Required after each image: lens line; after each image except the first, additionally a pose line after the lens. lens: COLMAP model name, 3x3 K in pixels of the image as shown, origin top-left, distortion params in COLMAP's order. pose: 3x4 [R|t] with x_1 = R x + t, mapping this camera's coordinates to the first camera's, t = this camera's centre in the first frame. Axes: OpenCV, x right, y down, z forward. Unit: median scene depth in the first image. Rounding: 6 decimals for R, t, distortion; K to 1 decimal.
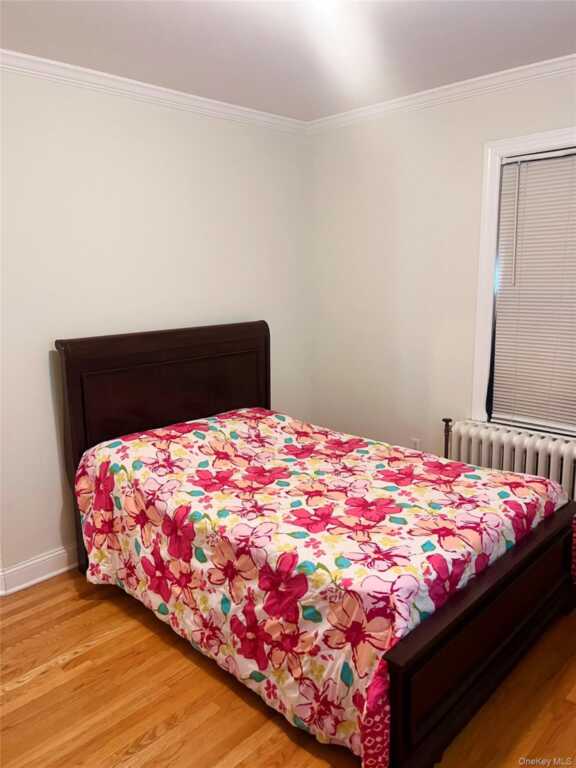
lens RADIAL K [[572.3, 0, 287.6], [0, 572.3, 383.0], [0, 0, 1]] dist [0.037353, -0.051407]
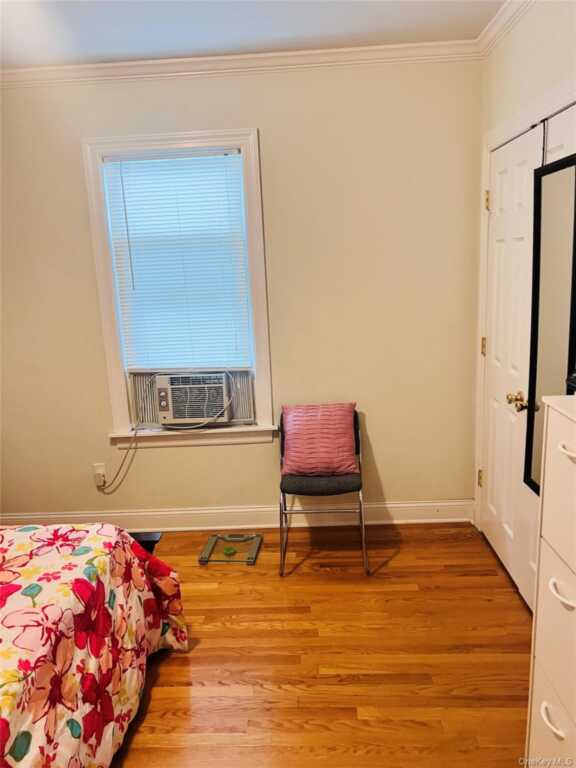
lens RADIAL K [[572.3, 0, 288.4], [0, 572.3, 386.3], [0, 0, 1]] dist [0.037353, -0.051407]
pose [[-0.654682, -0.107897, 0.748164, -0.854609], [0.202974, 0.928318, 0.311491, -0.200816], [-0.728144, 0.355785, -0.585853, 1.181175]]
